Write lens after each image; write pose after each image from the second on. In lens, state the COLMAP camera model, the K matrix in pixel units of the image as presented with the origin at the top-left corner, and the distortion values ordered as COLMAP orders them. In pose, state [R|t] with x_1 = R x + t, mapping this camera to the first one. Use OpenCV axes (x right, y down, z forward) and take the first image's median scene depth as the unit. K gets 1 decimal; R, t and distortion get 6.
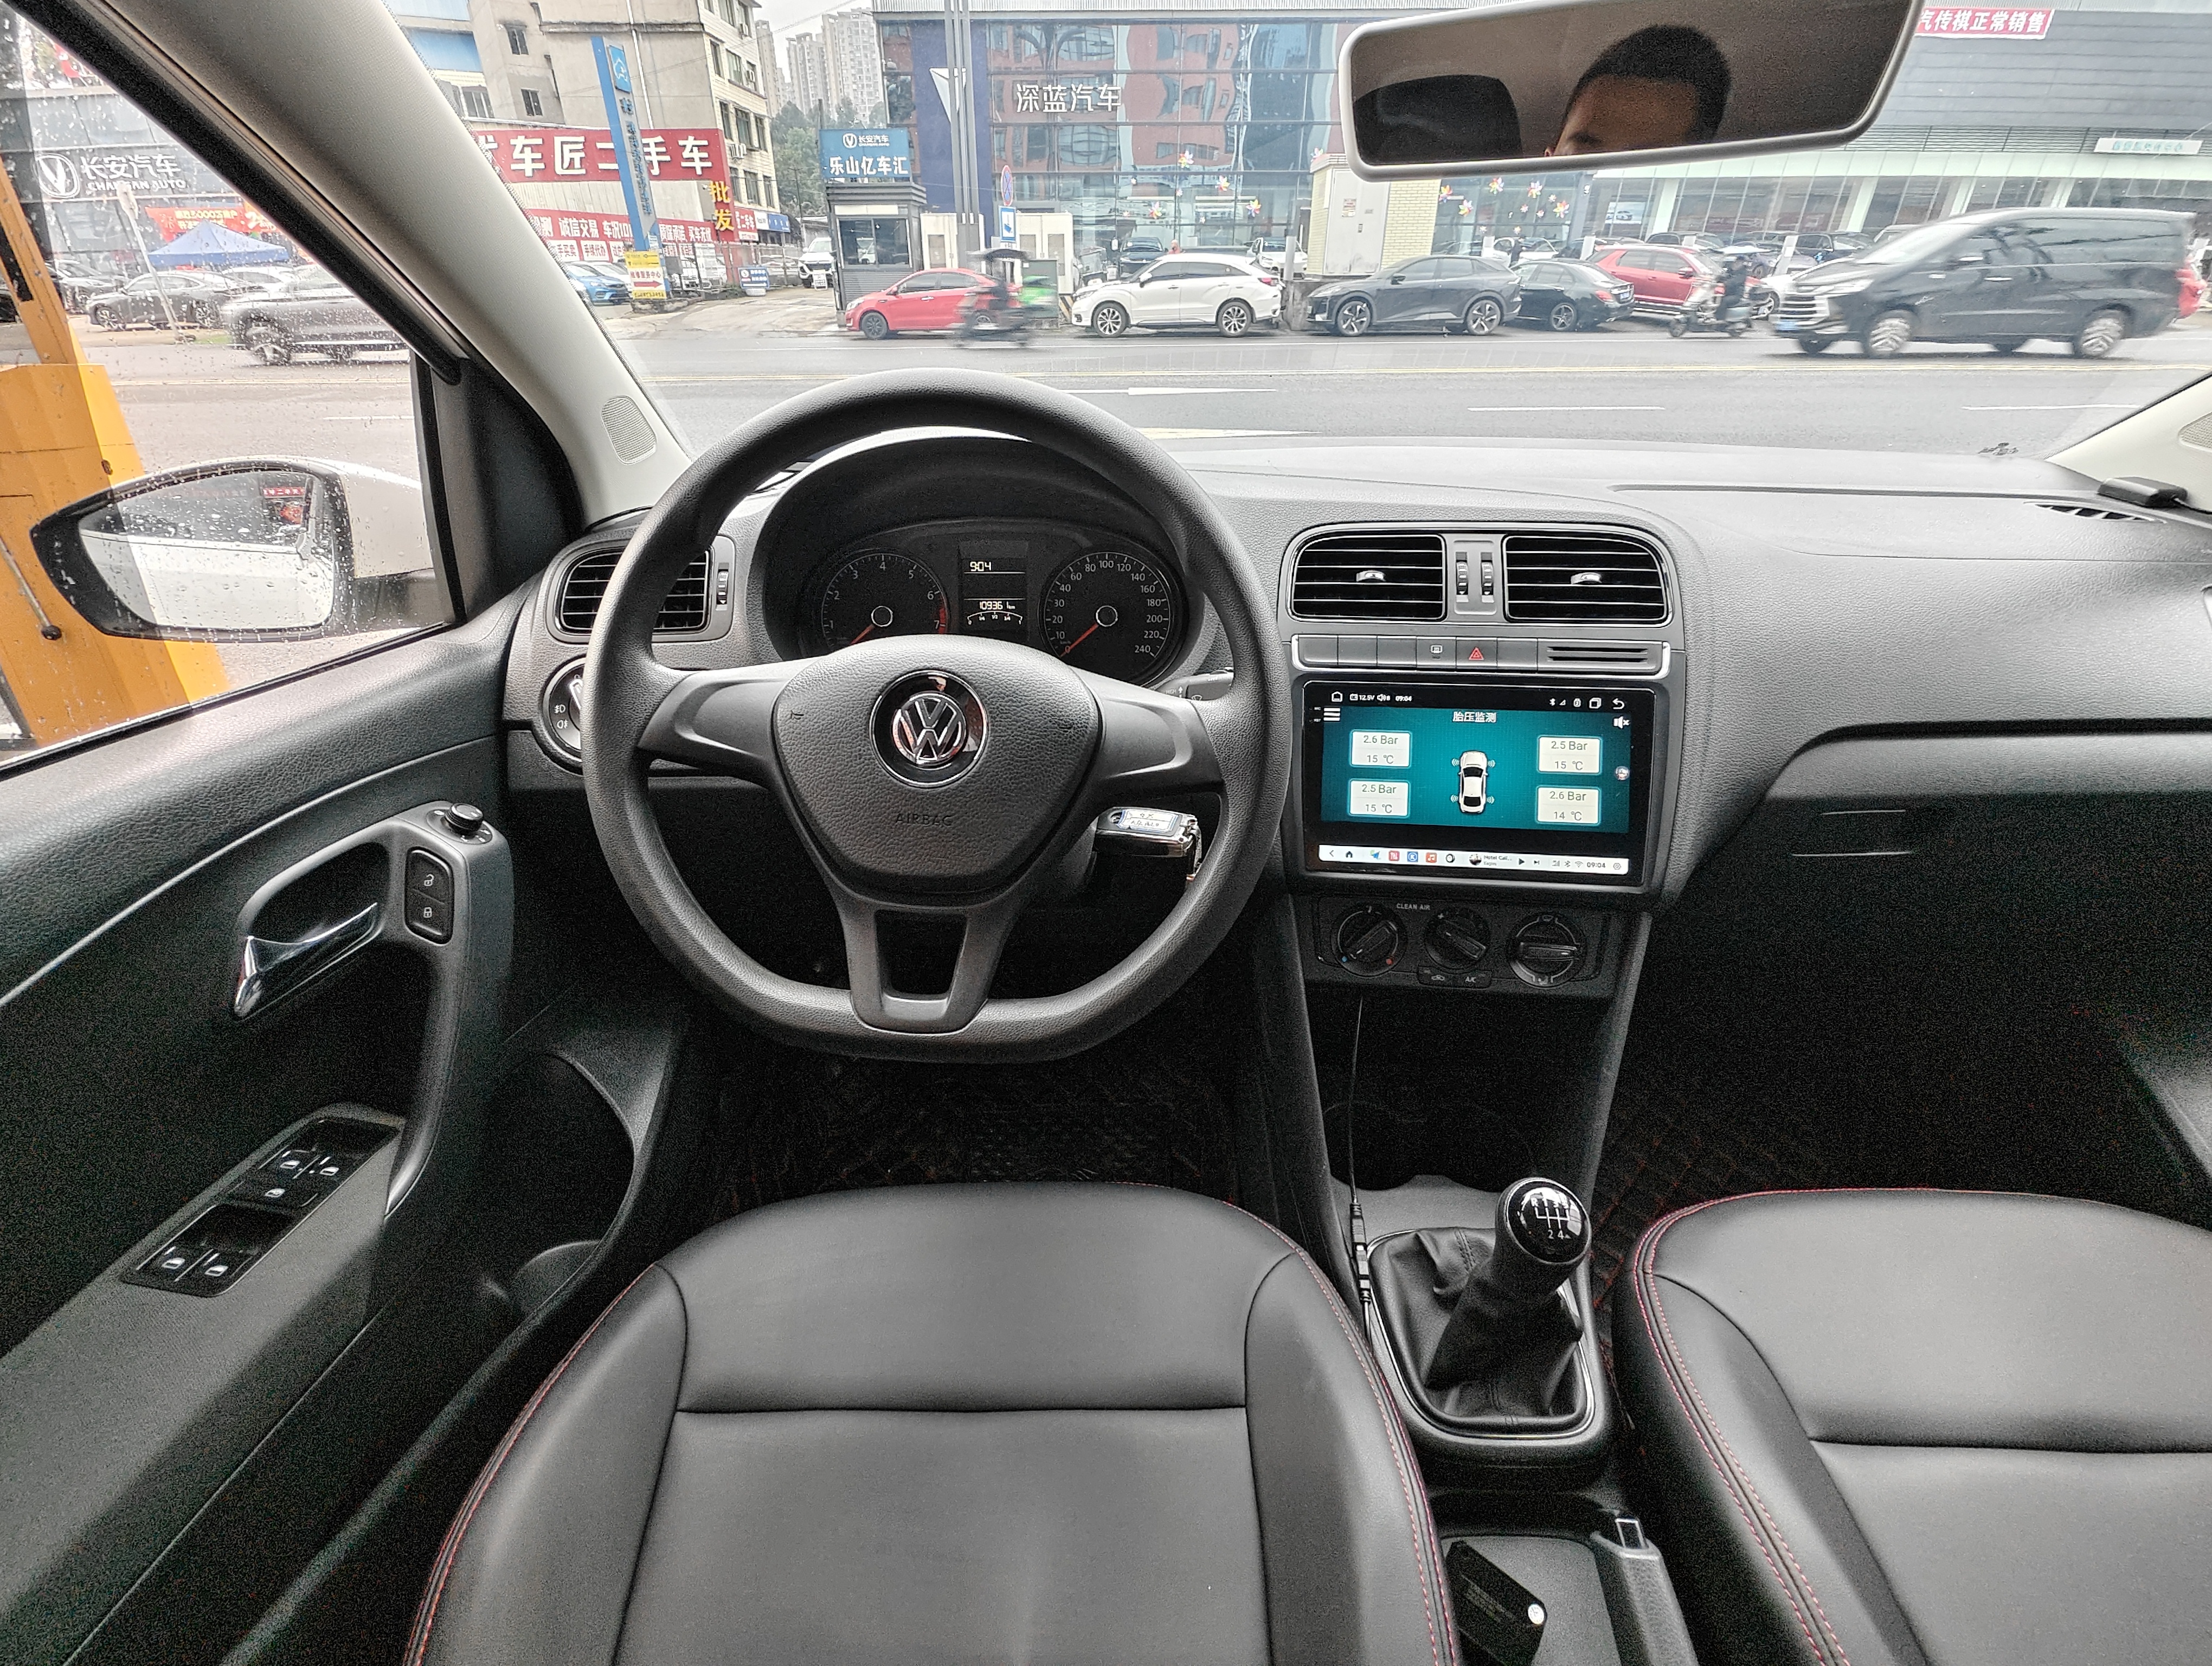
lens RADIAL K [[966.5, 0, 1094.2], [0, 966.5, 819.8], [0, 0, 1]] dist [-0.009176, 0.000512]
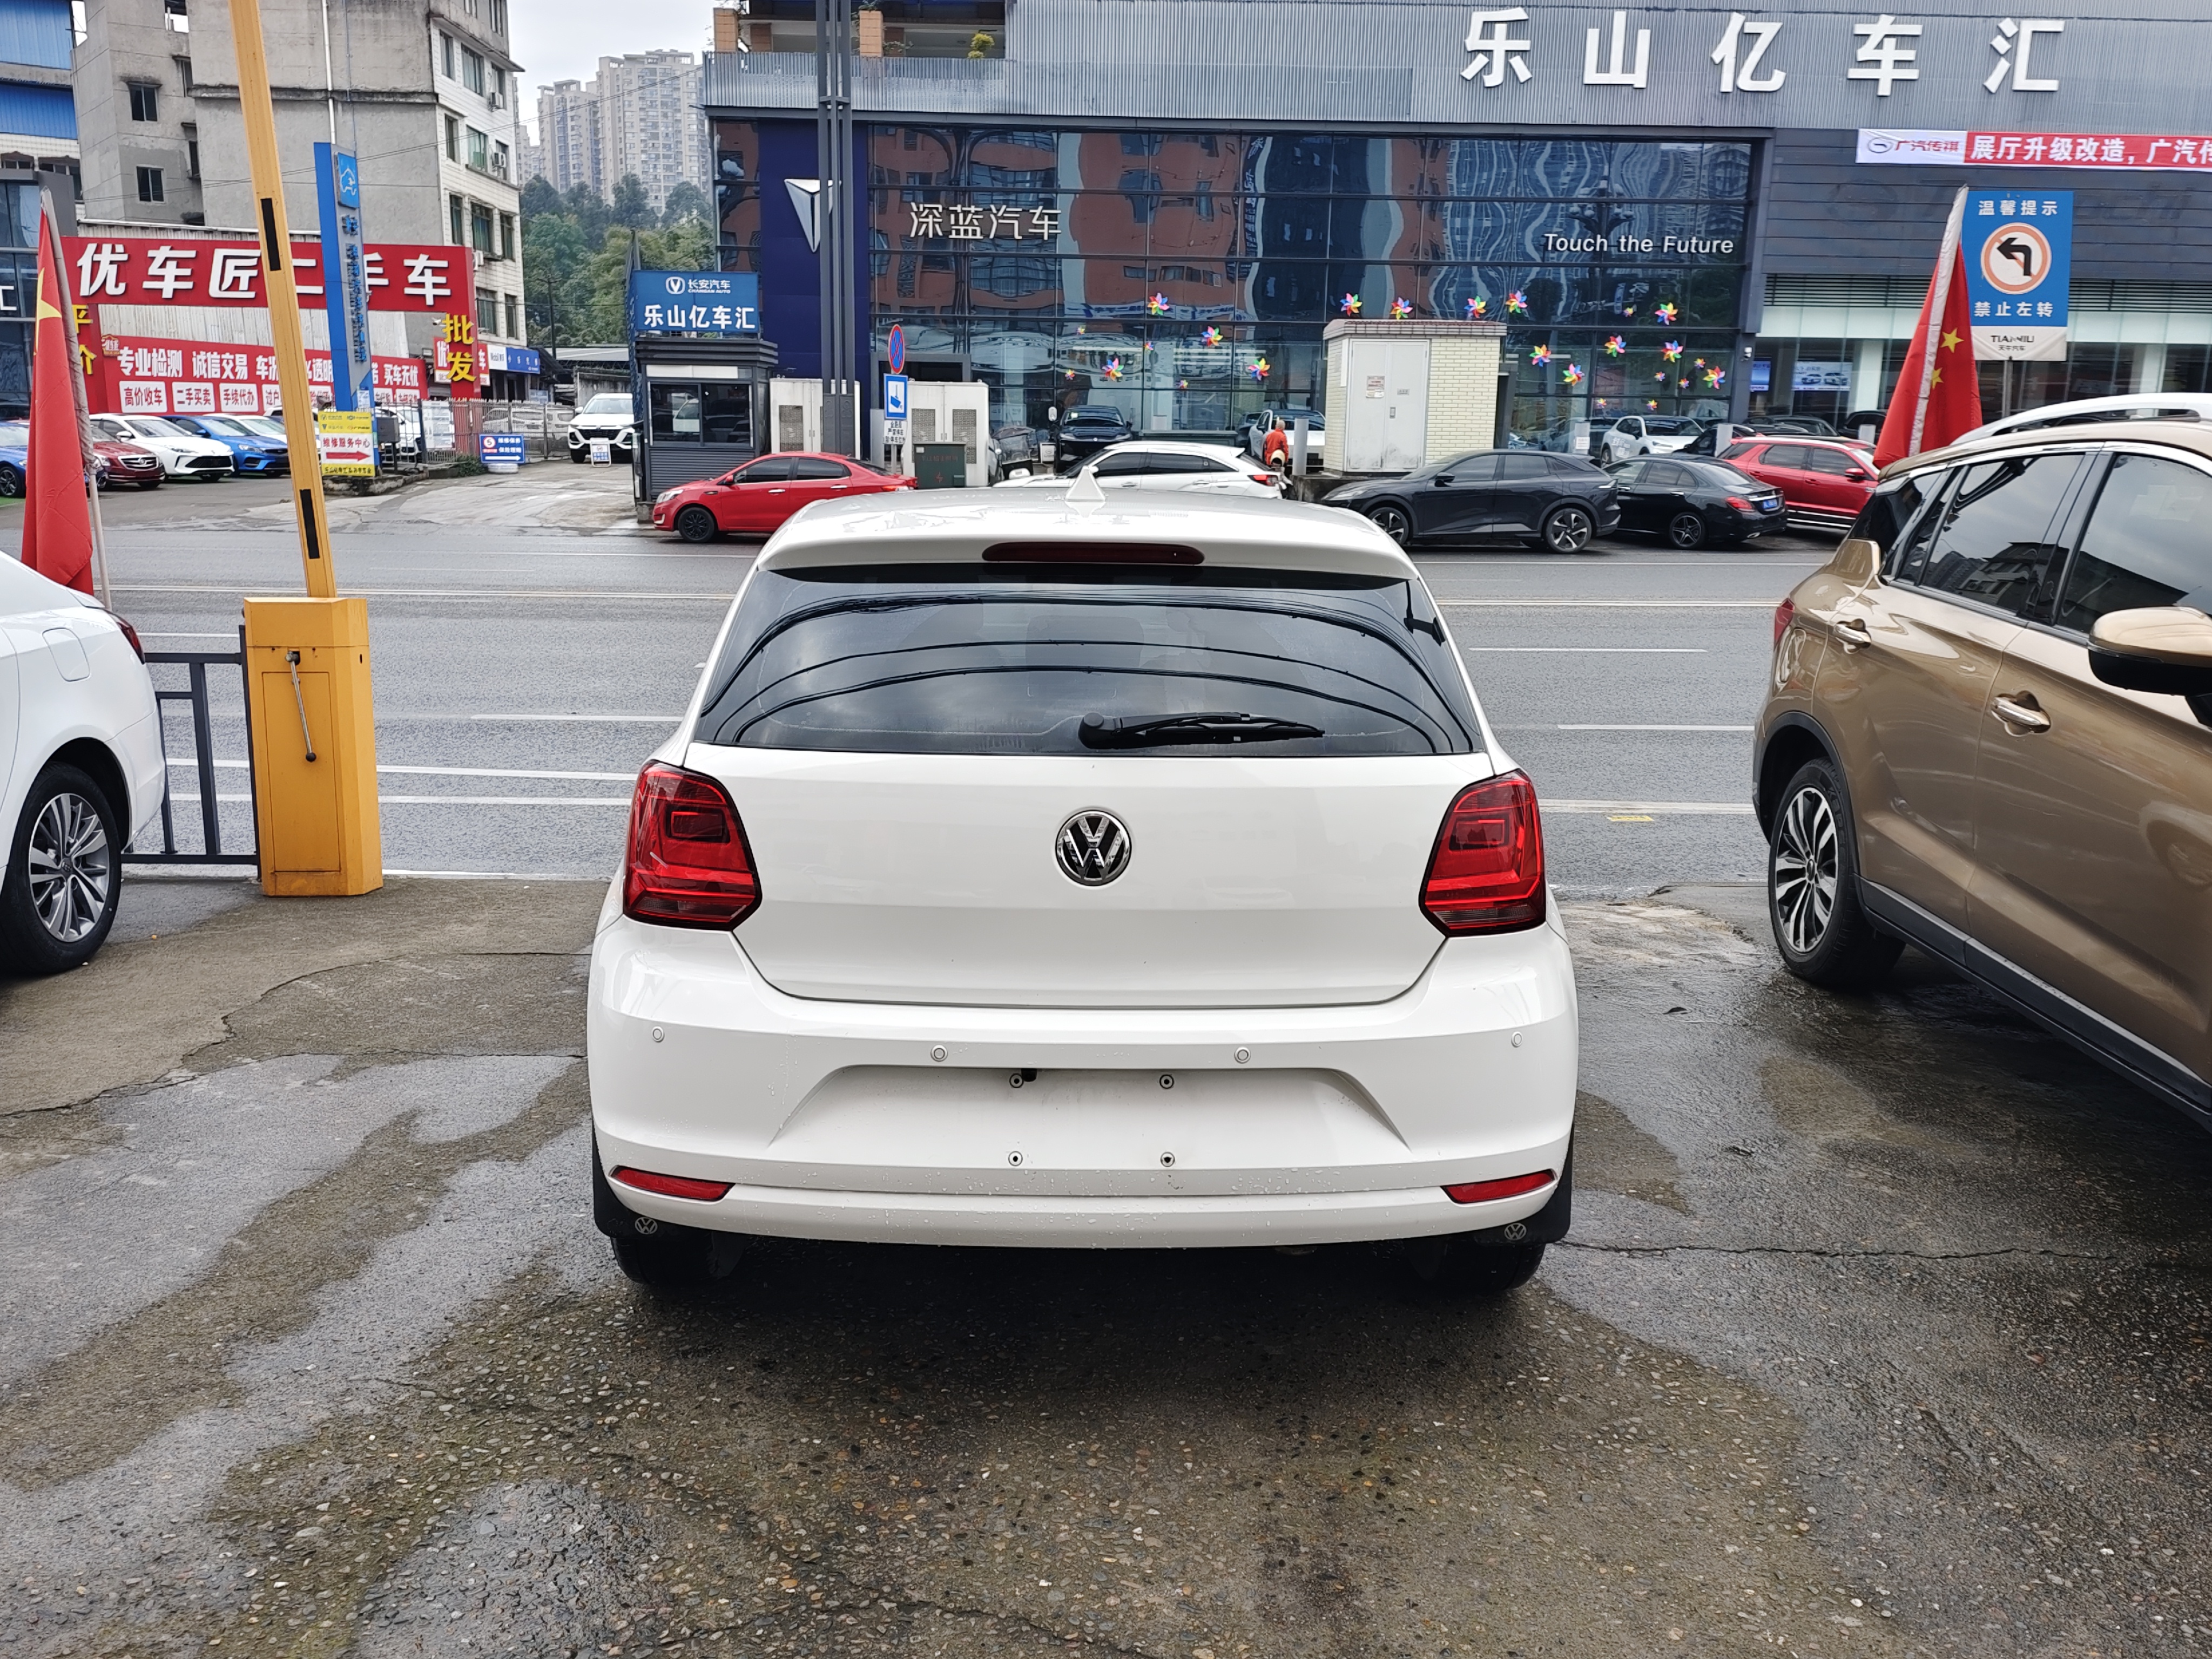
lens RADIAL K [[1849.1, 0, 1091.6], [0, 1849.1, 828.3], [0, 0, 1]] dist [0.077743, -0.103689]
pose [[0.999187, 0.013190, 0.038086, 0.006021], [-0.001181, 0.954115, -0.299440, 0.094348], [-0.040288, 0.299151, 0.953355, -0.218499]]
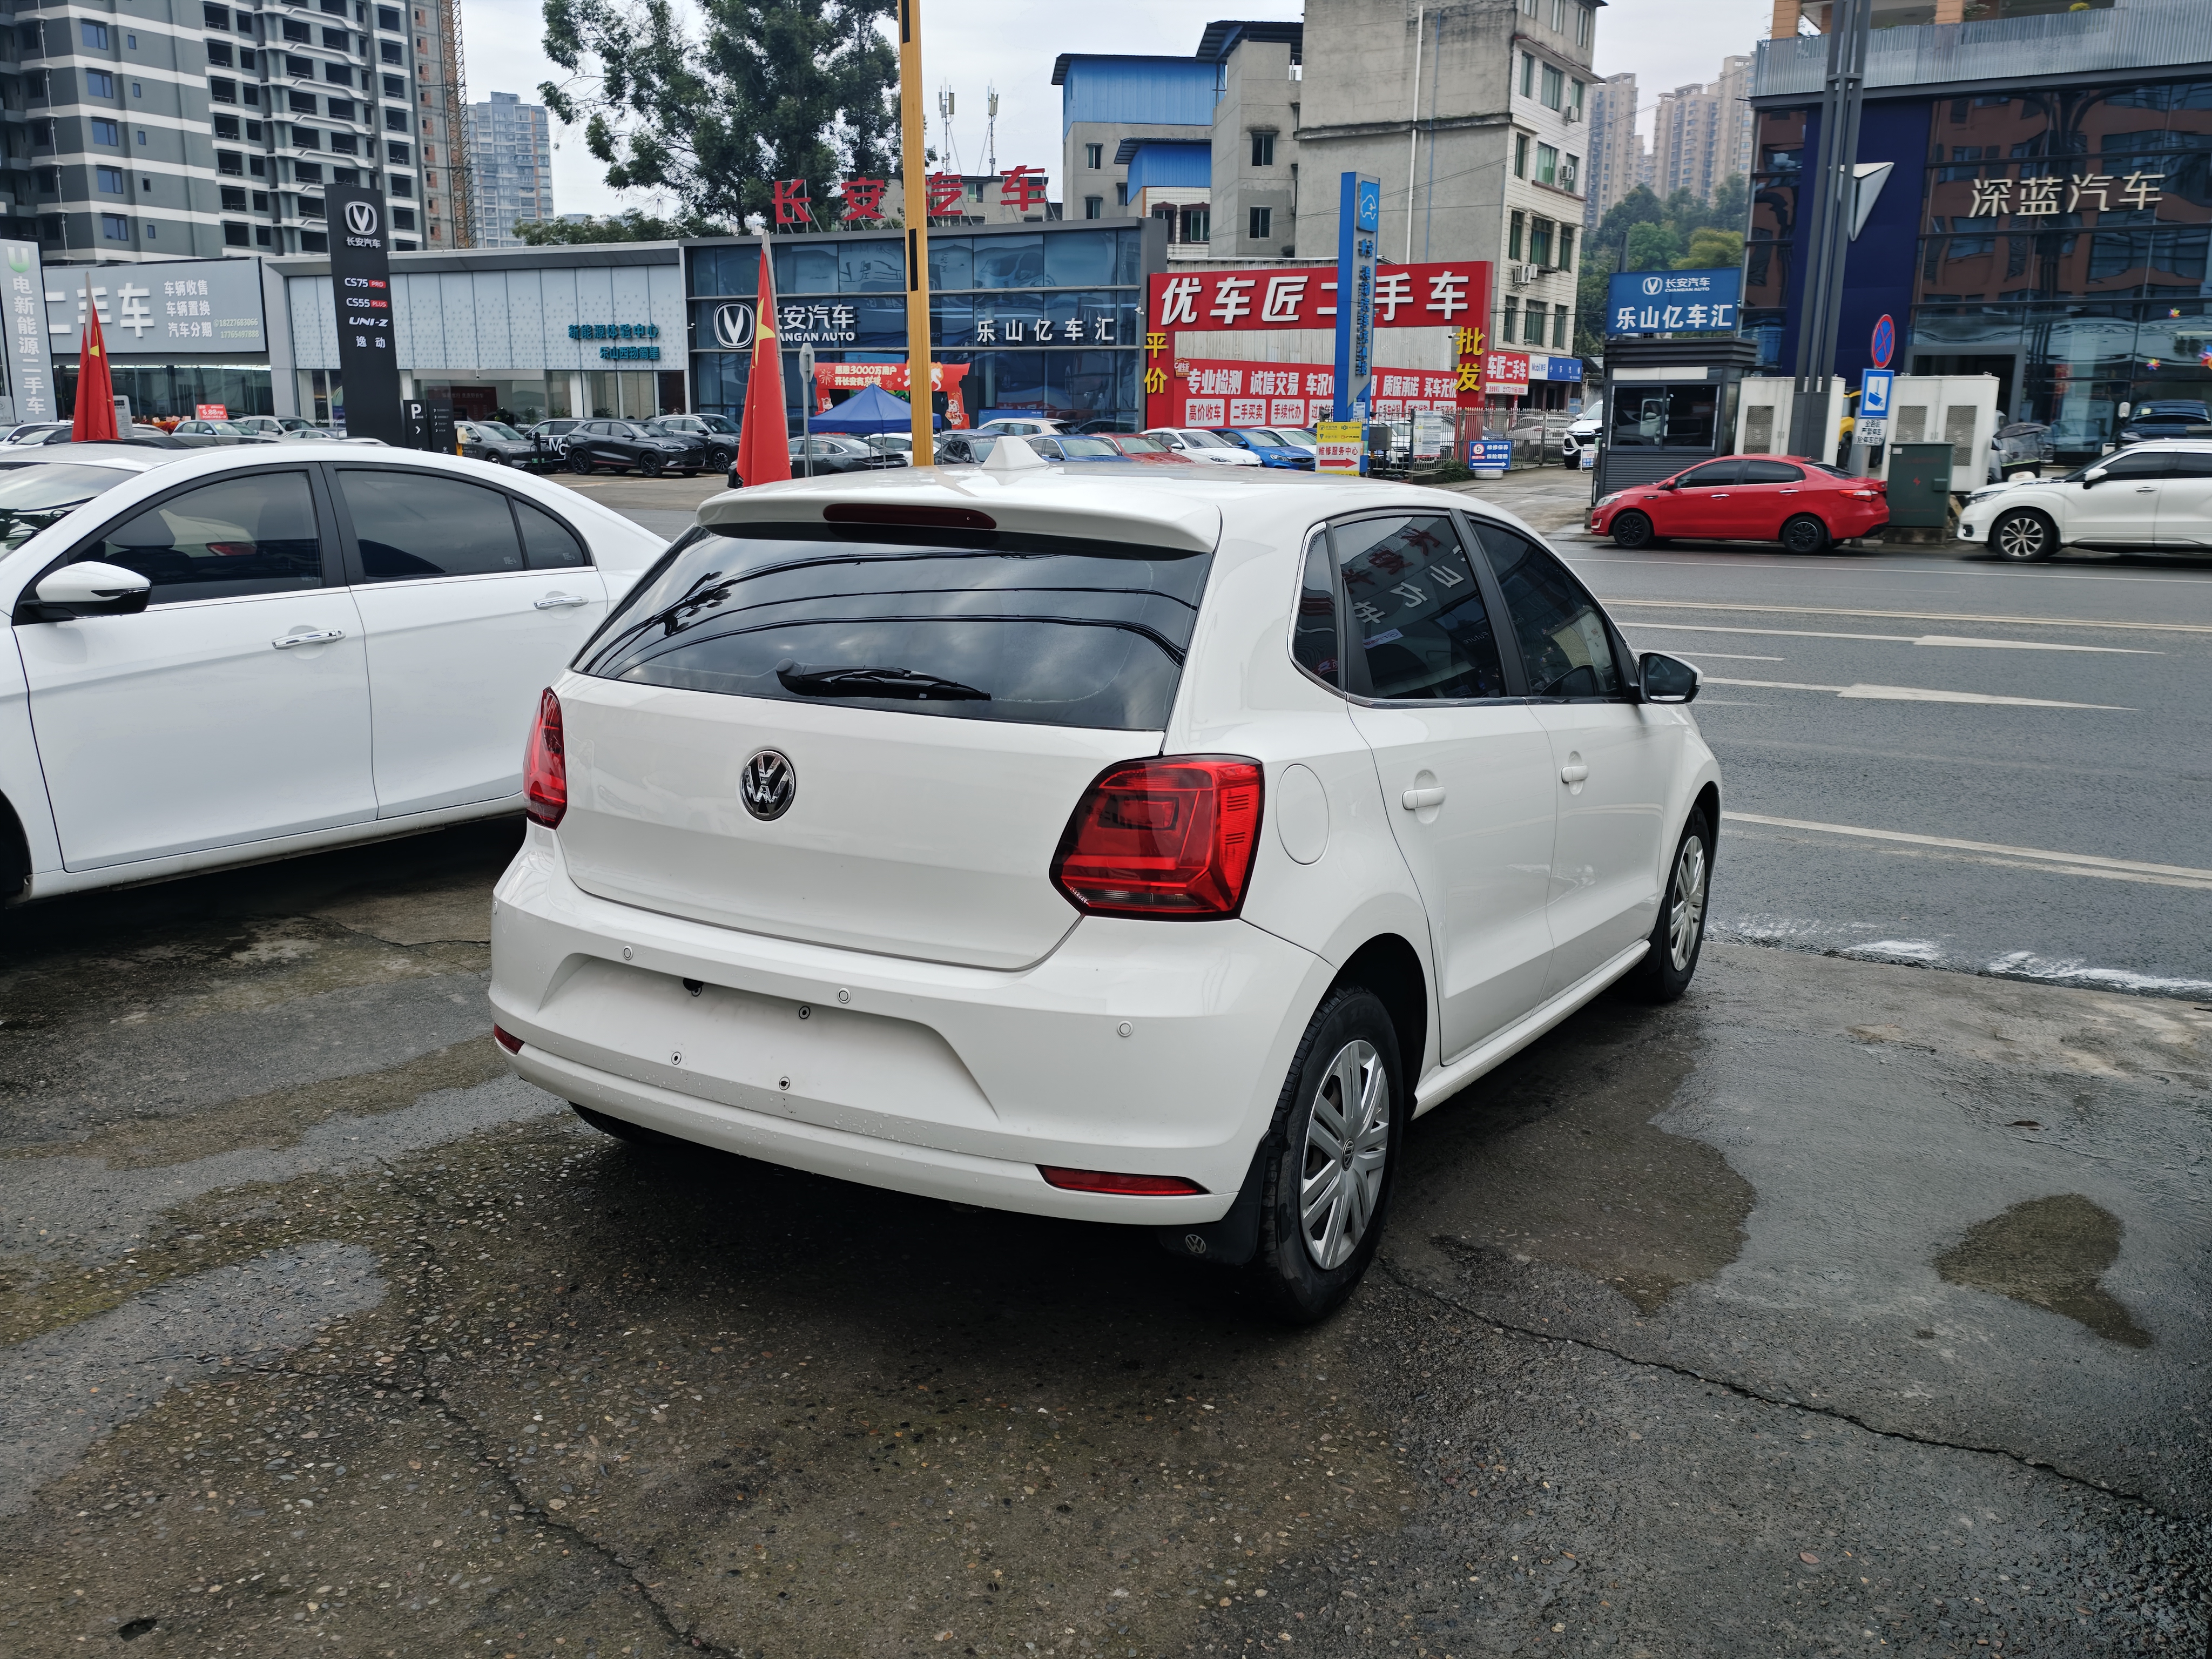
lens RADIAL K [[1850.6, 0, 1093.6], [0, 1850.6, 837.1], [0, 0, 1]] dist [0.078003, -0.100131]
pose [[0.862844, 0.121873, -0.490557, 0.116528], [-0.260905, 0.938604, -0.225722, 0.084206], [0.432929, 0.322752, 0.841667, -0.196955]]
